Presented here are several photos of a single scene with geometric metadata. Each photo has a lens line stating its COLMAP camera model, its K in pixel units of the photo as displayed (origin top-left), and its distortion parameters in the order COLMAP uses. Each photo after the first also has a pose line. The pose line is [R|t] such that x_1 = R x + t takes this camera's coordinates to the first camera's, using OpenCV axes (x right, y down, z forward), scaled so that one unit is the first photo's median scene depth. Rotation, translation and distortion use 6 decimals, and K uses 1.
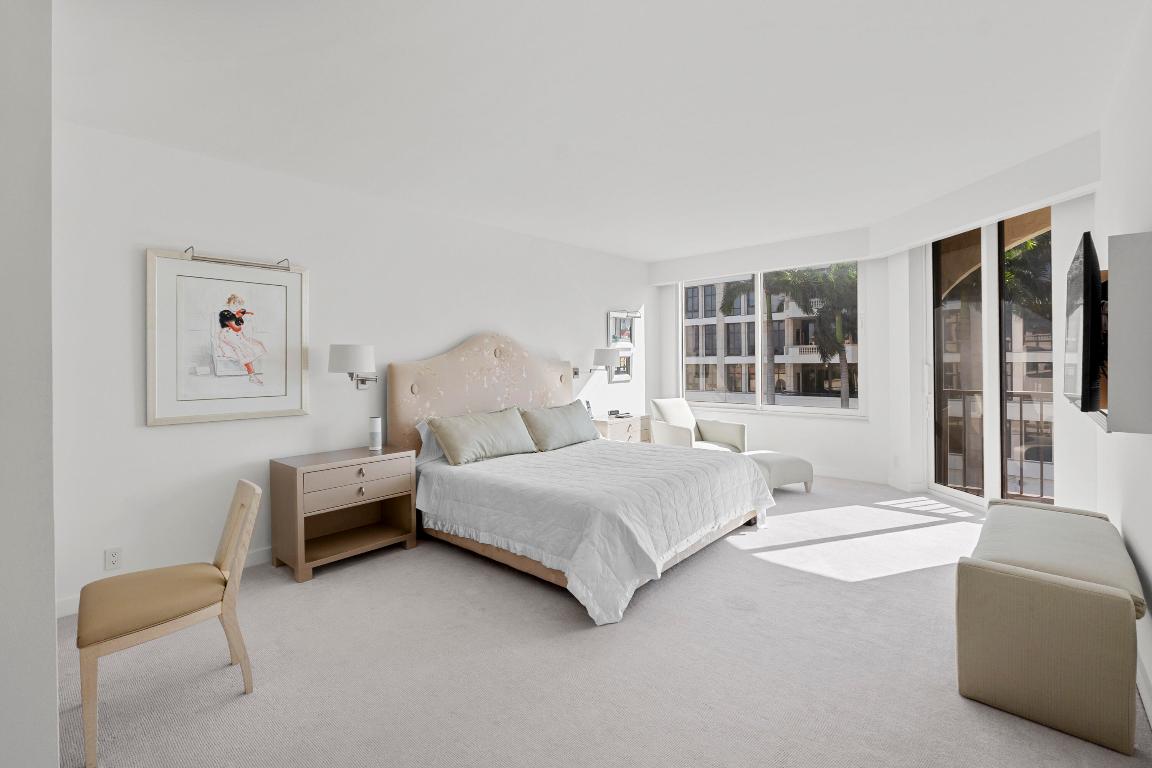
lens RADIAL K [[506.3, 0, 552.8], [0, 506.3, 355.2], [0, 0, 1]] dist [-0.011774, 0.001221]
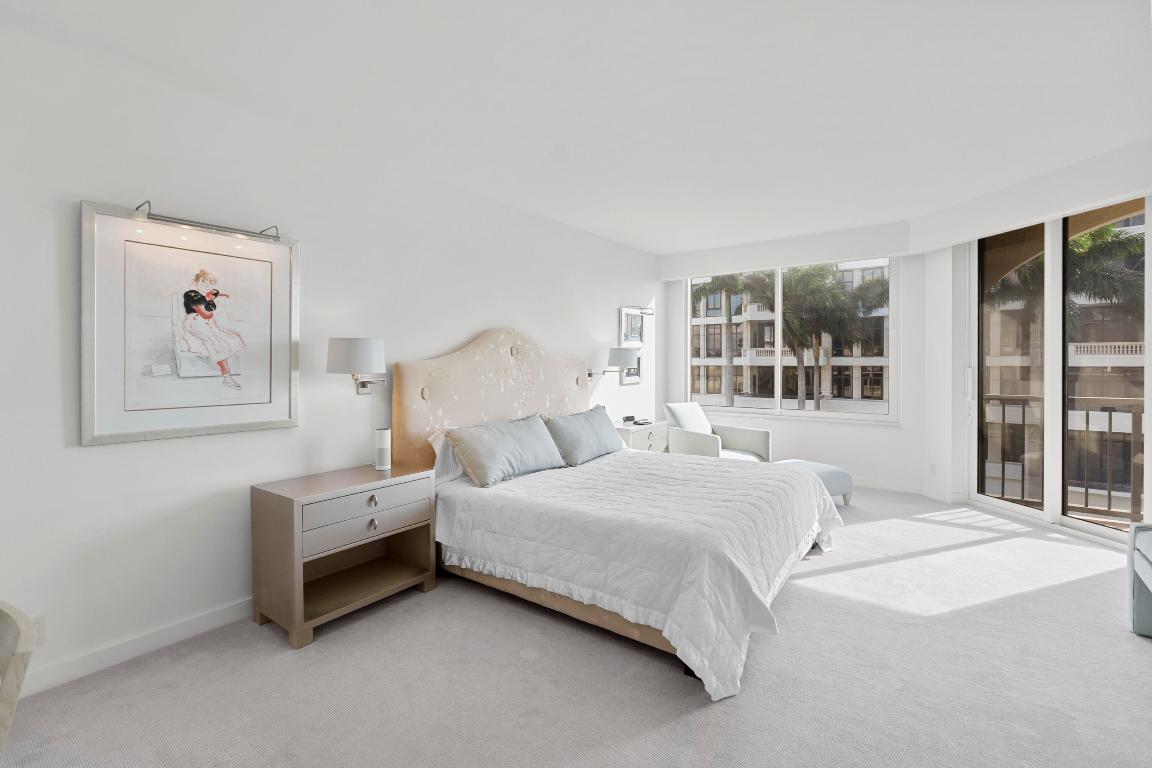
lens RADIAL K [[506.3, 0, 552.1], [0, 506.3, 360.0], [0, 0, 1]] dist [-0.011774, 0.001221]
pose [[0.995507, 0.008528, 0.094300, -0.155052], [-0.009367, 0.999920, 0.008463, 0.003318], [-0.094220, -0.009309, 0.995508, 0.167364]]
